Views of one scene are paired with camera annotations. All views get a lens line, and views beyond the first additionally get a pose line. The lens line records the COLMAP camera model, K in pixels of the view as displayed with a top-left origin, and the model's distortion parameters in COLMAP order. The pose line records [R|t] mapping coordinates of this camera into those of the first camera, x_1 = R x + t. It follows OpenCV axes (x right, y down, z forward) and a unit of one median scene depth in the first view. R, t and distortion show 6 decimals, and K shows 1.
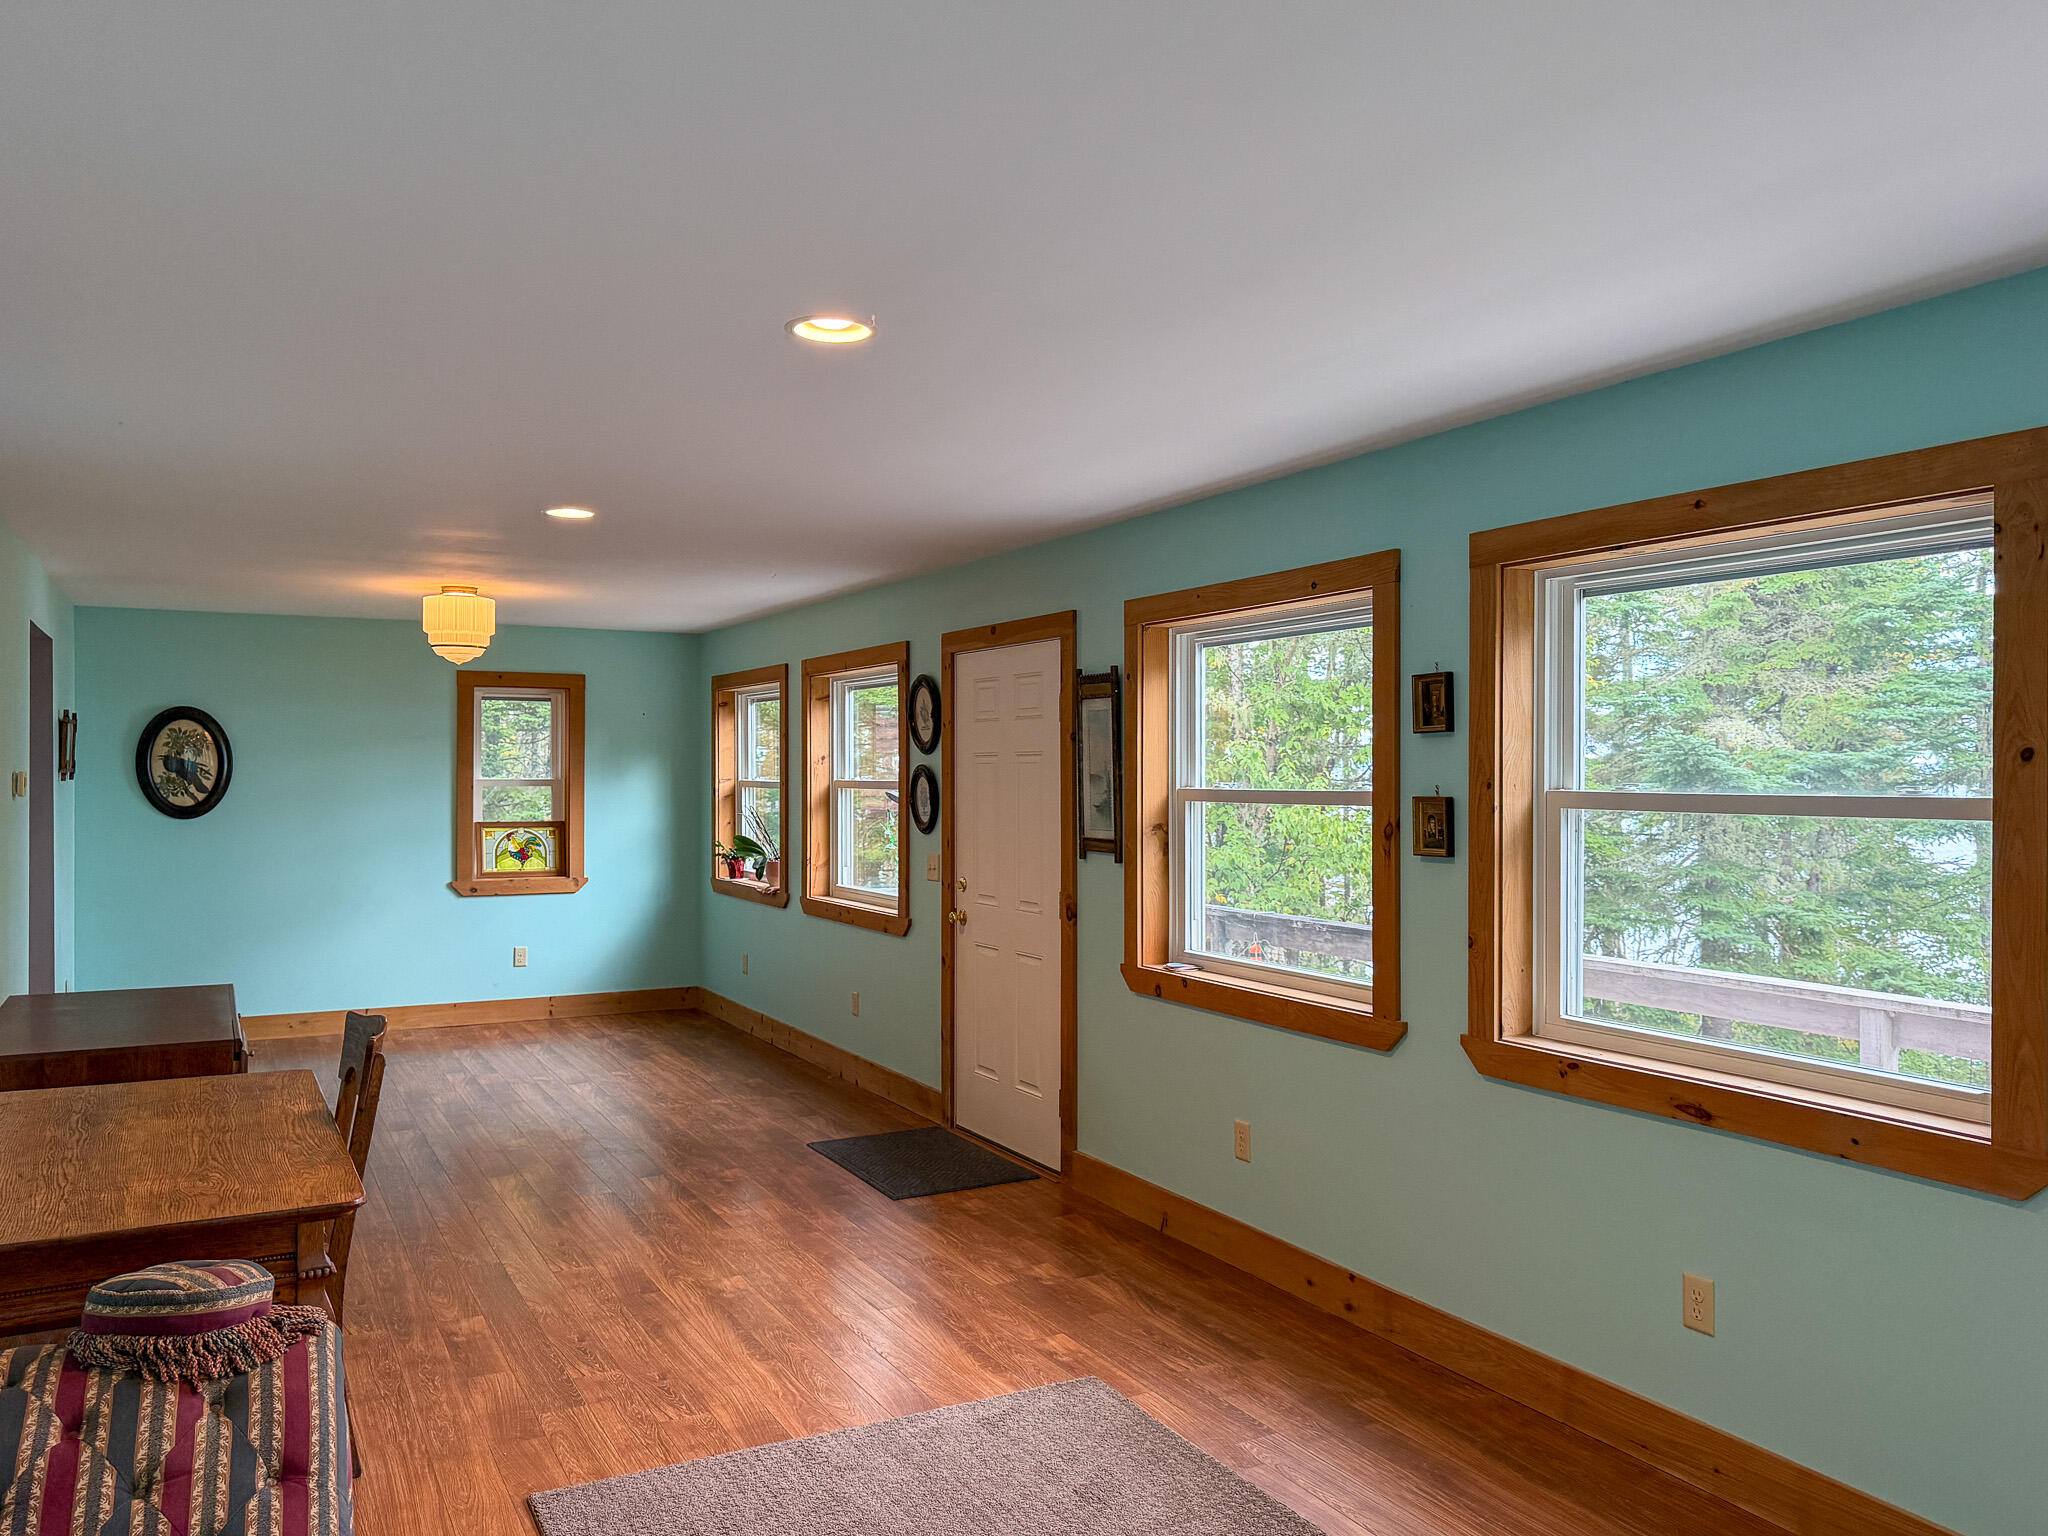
lens RADIAL K [[1433.9, 0, 1025.3], [0, 1433.9, 769.8], [0, 0, 1]] dist [-0.012617, -0.001853]
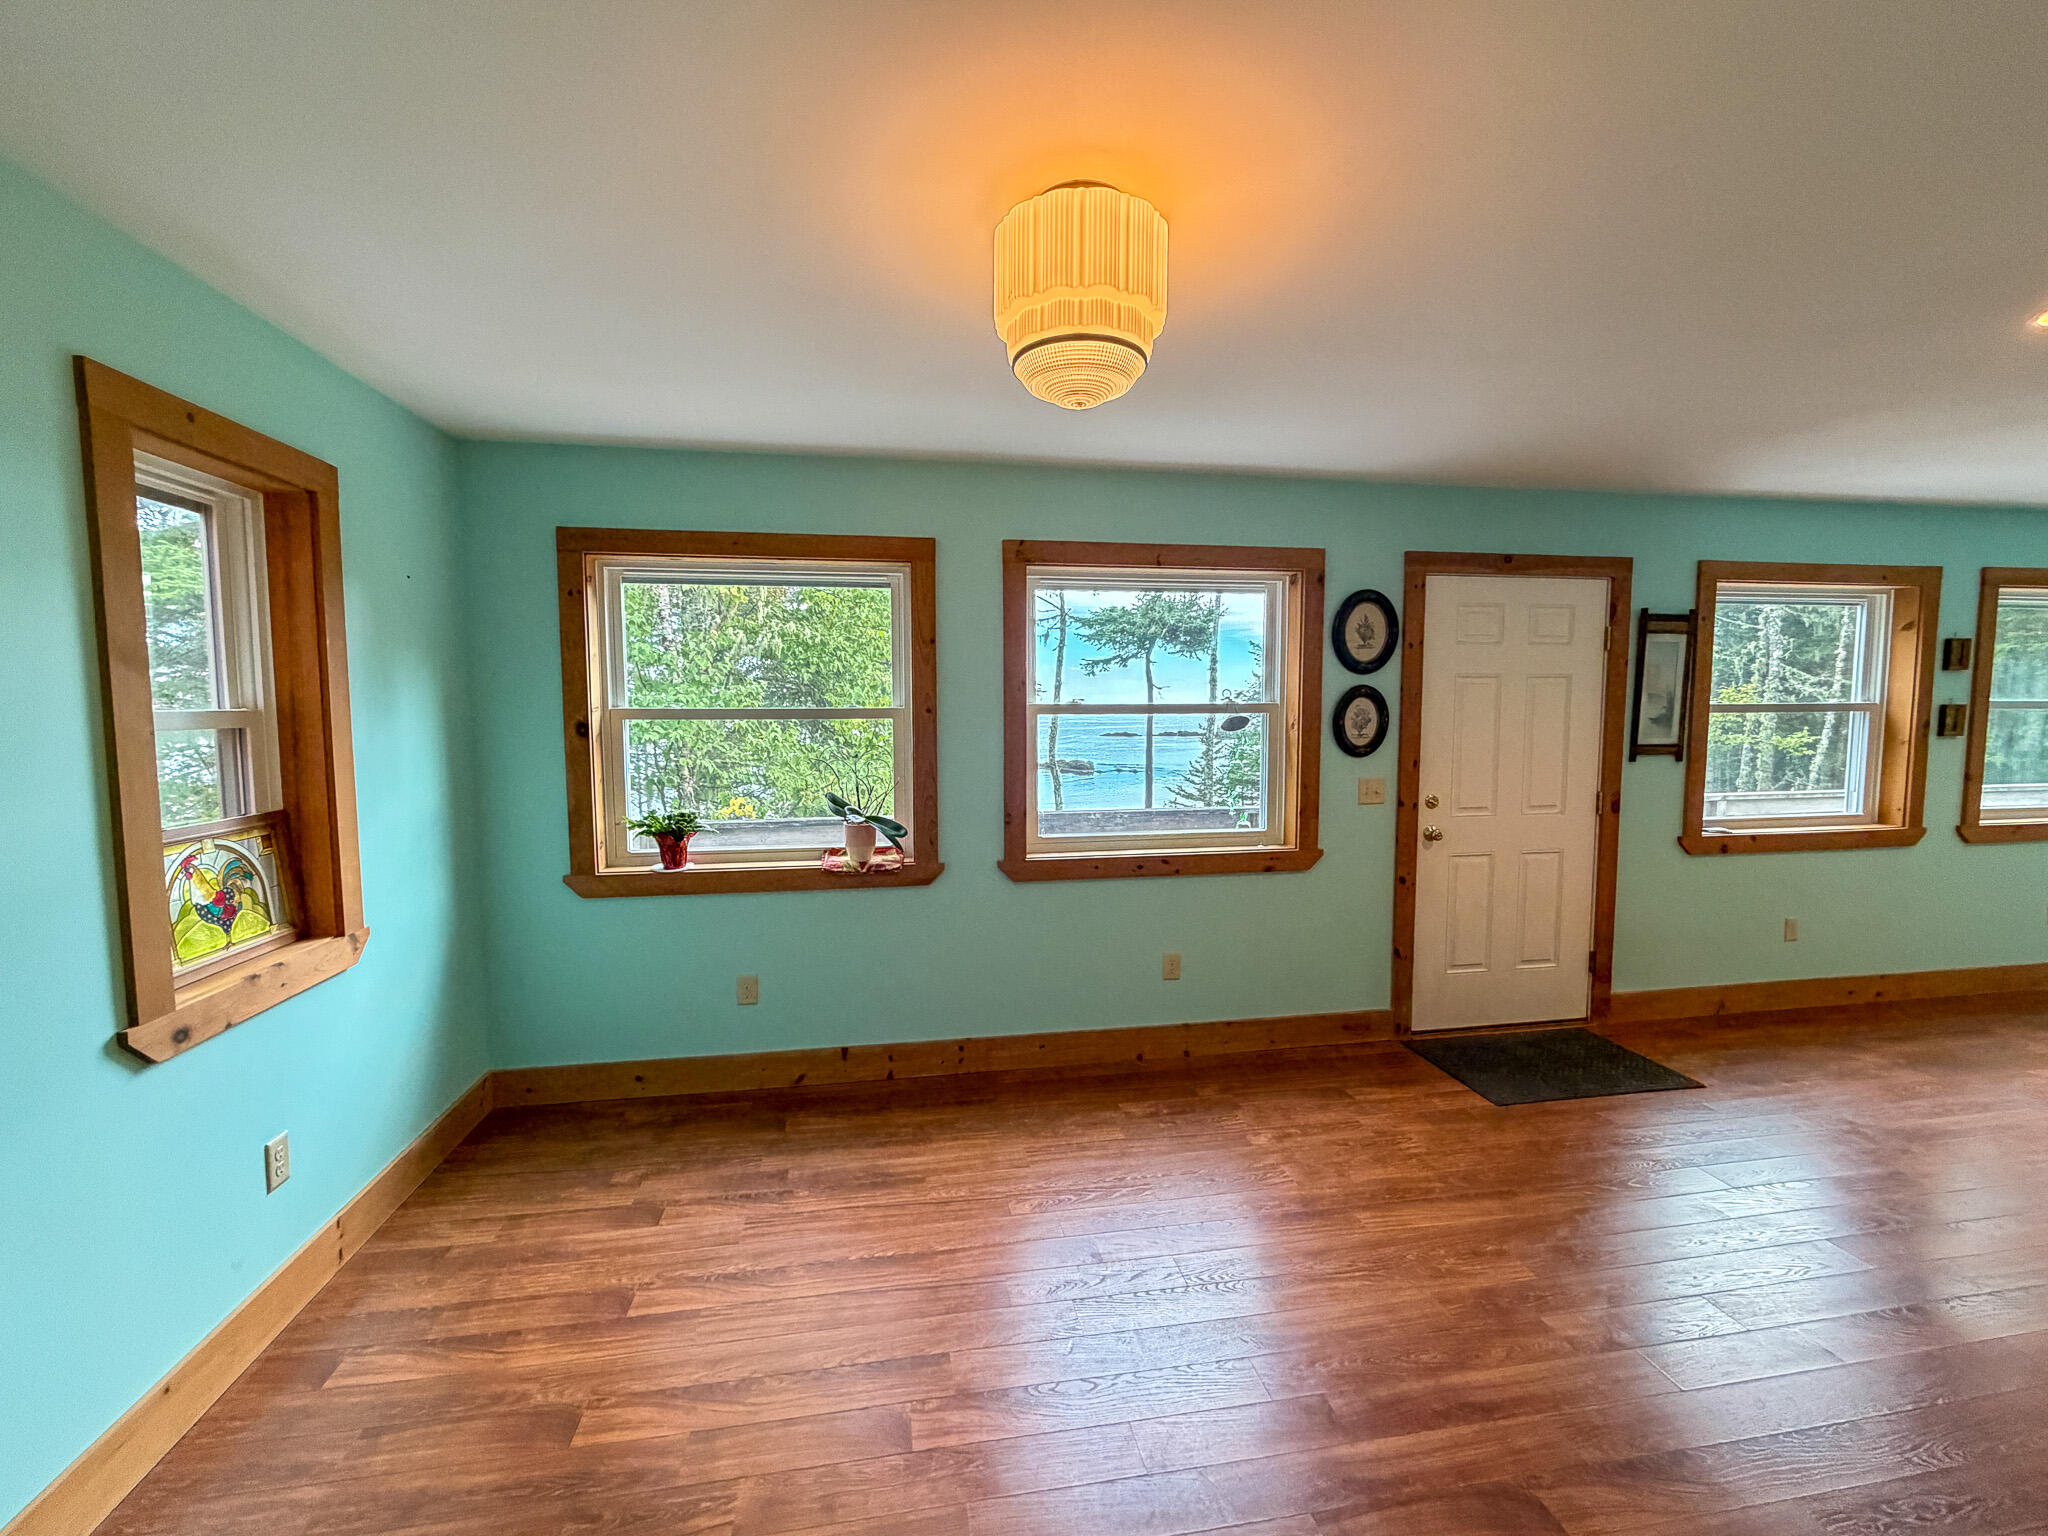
lens RADIAL K [[831.4, 0, 1021.9], [0, 831.4, 772.9], [0, 0, 1]] dist [-0.001644, -0.000237]
pose [[0.348069, -0.071098, 0.934769, -0.801960], [0.005601, 0.997260, 0.073765, 0.014942], [-0.937452, -0.020440, 0.347513, 1.214015]]
